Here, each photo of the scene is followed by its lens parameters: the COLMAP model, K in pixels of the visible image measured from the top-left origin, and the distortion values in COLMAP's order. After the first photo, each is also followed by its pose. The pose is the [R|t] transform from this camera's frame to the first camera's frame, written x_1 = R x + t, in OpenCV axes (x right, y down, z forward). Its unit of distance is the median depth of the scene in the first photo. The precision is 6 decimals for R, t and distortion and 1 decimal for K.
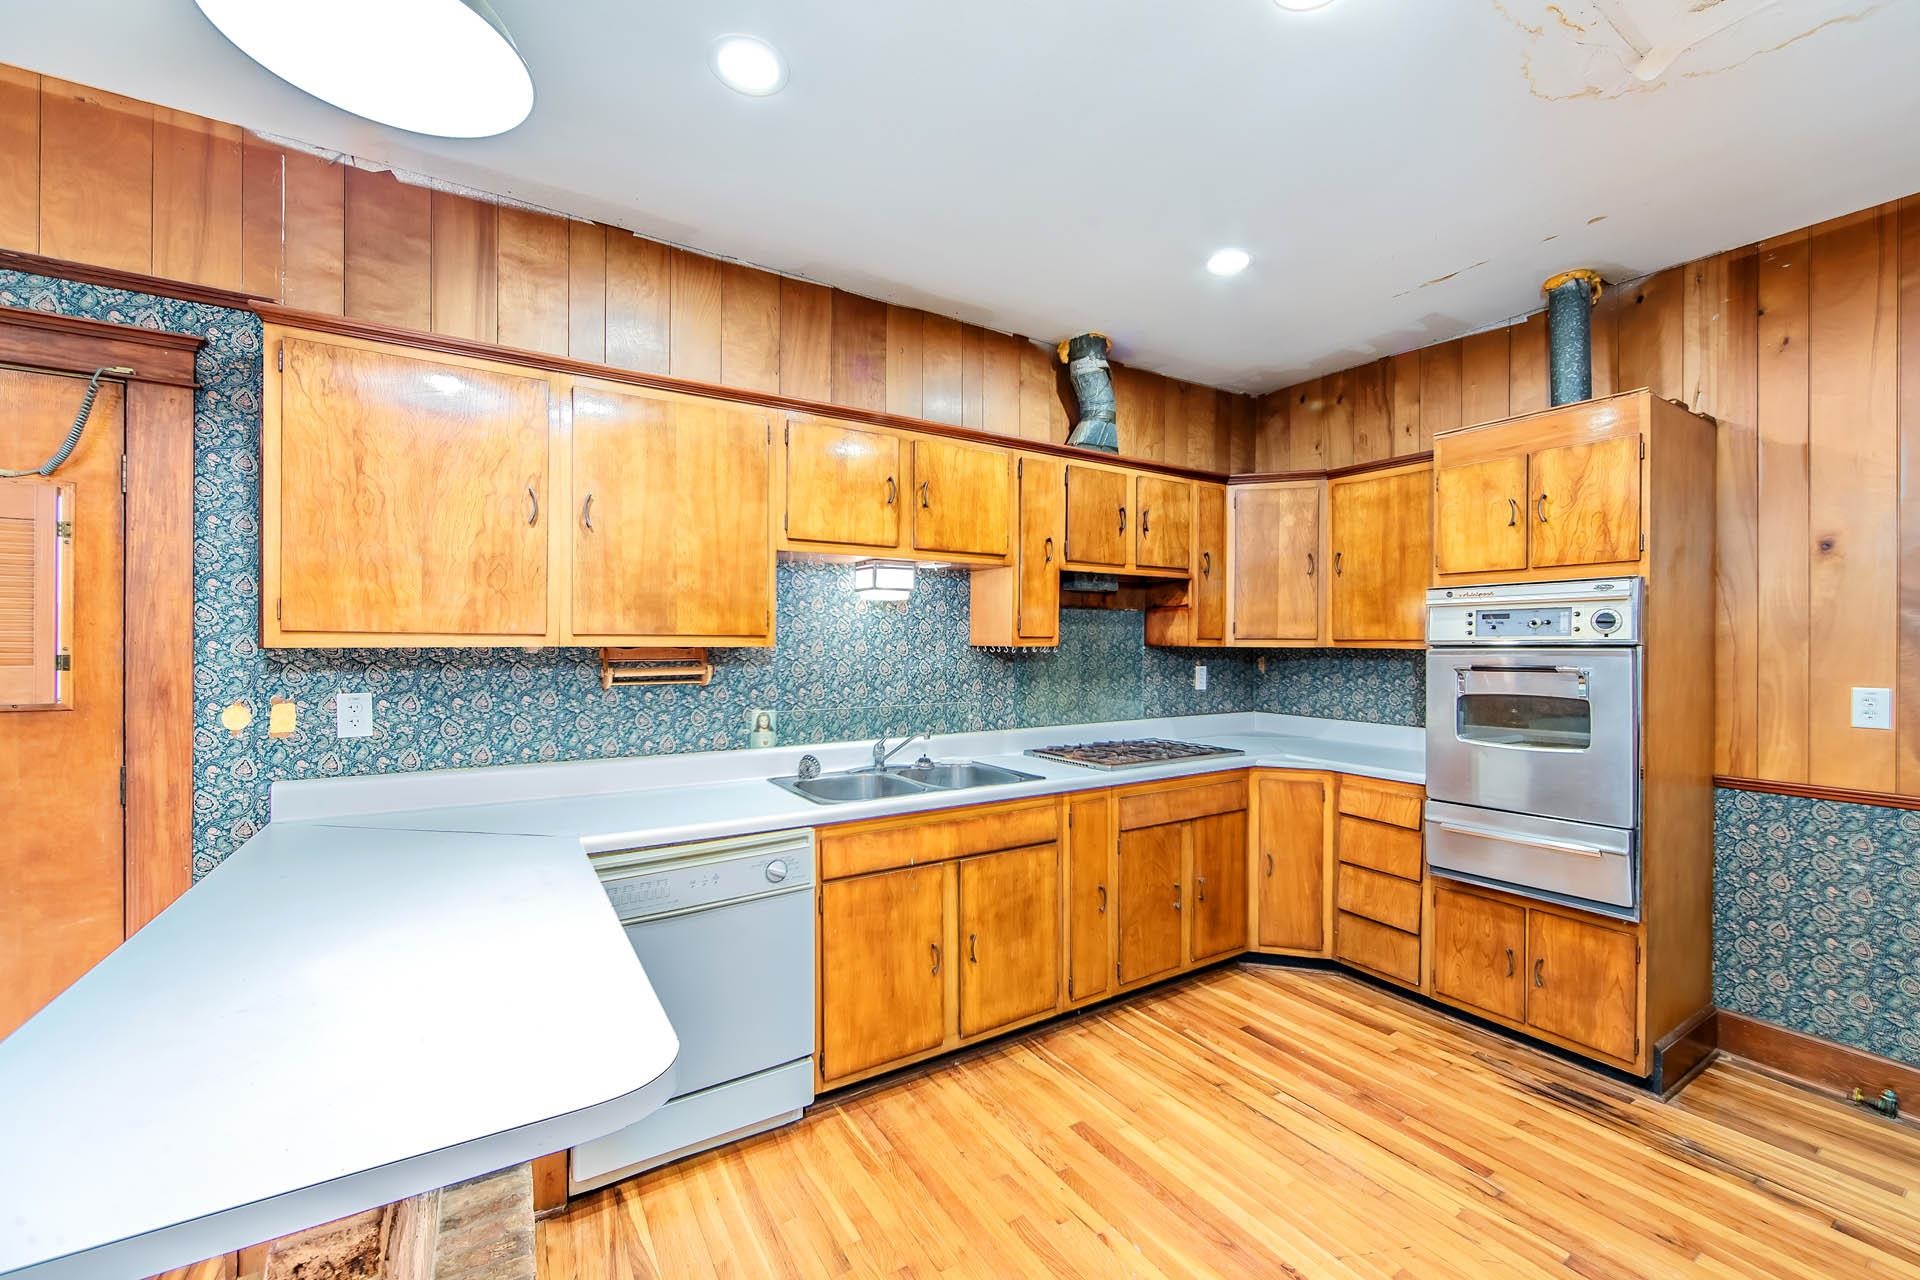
lens RADIAL K [[757.4, 0, 960.0], [0, 757.4, 640.0], [0, 0, 1]] dist [-0.002785, -0.000316]
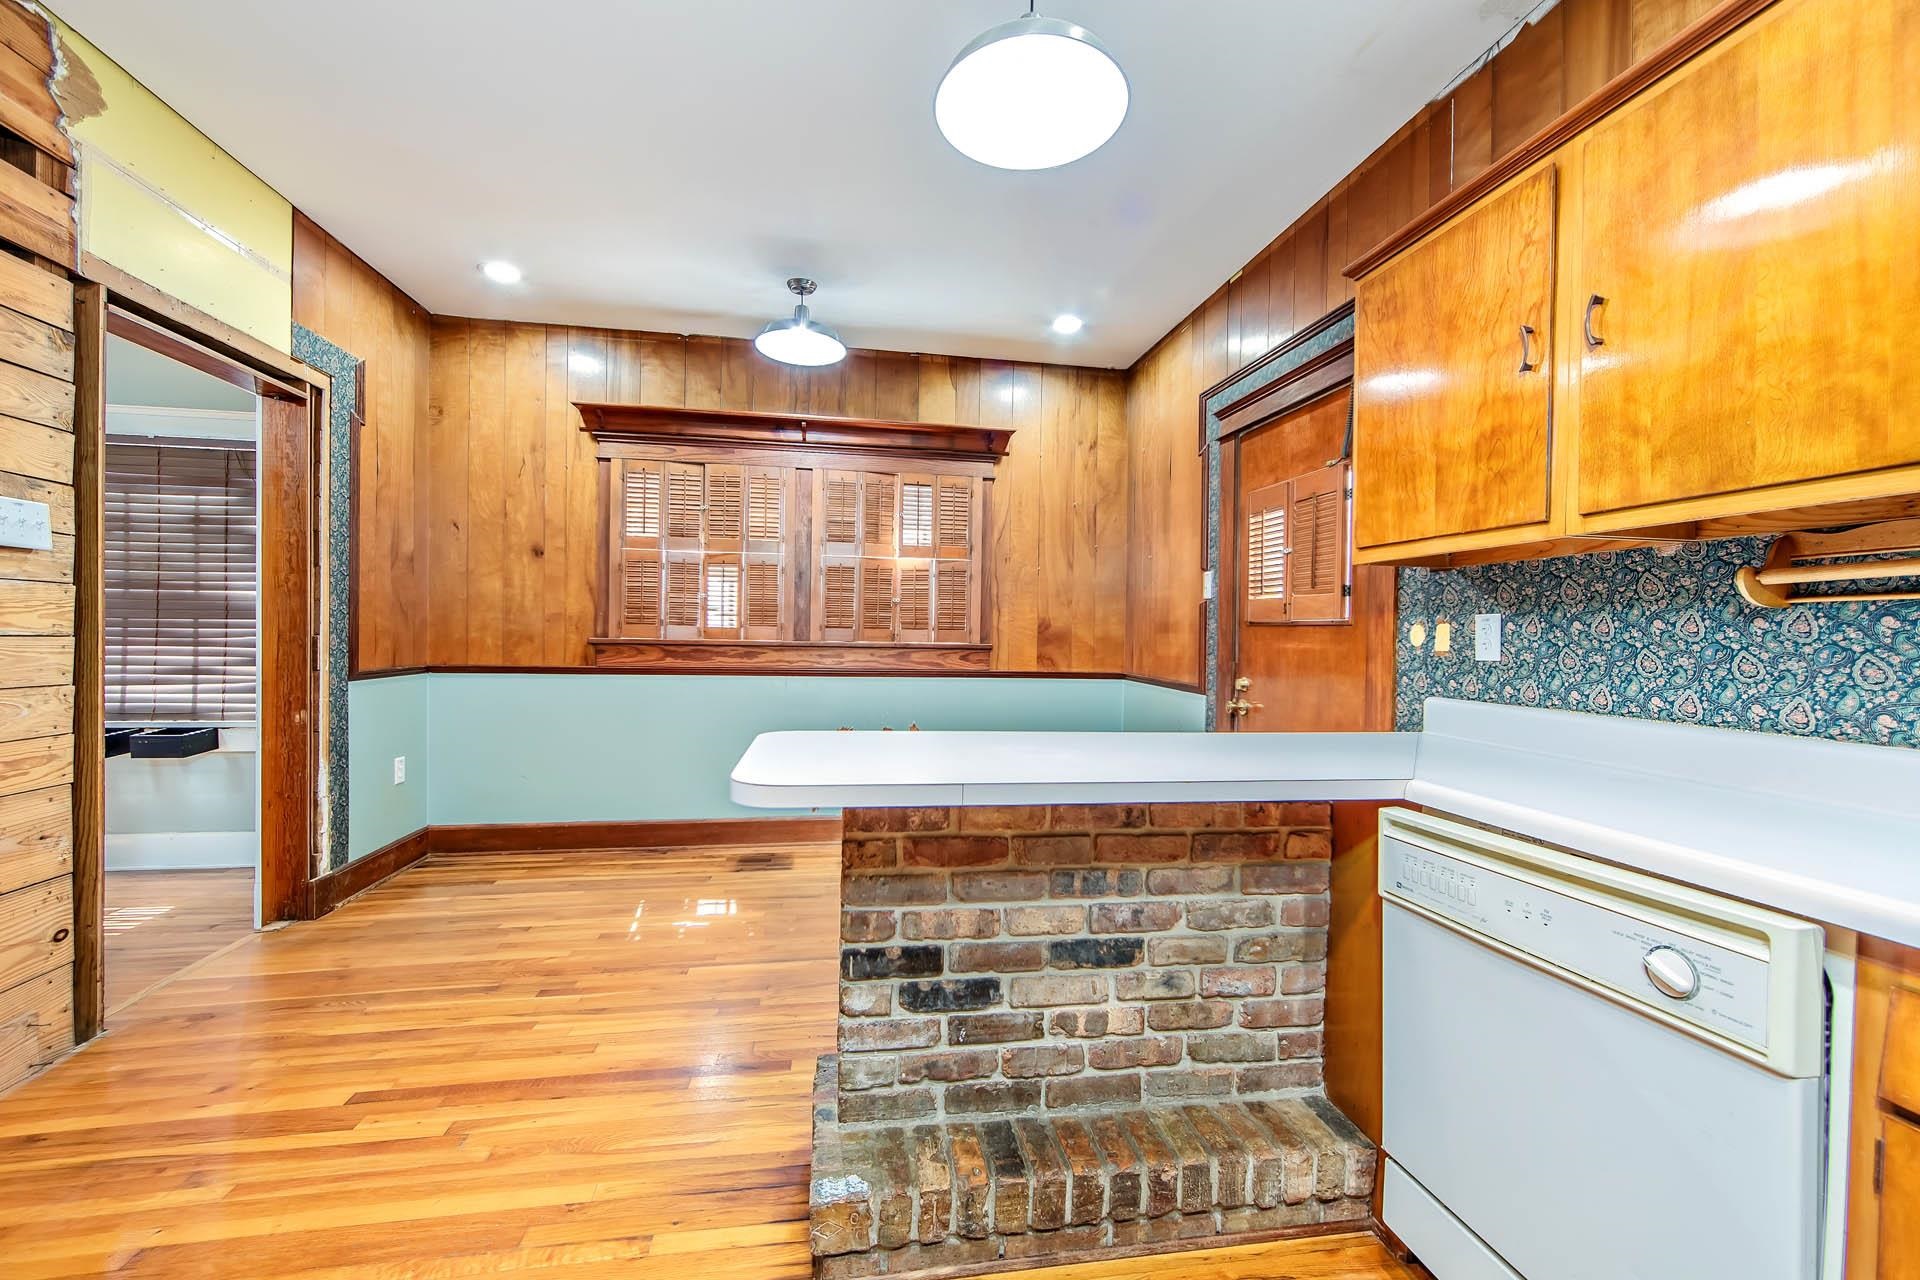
lens RADIAL K [[757.4, 0, 960.0], [0, 757.4, 640.0], [0, 0, 1]] dist [-0.002785, -0.000316]
pose [[-0.378361, -0.003871, -0.925650, 0.310872], [-0.018167, 0.999830, 0.003244, 0.110495], [0.925480, 0.018044, -0.378367, 0.743094]]
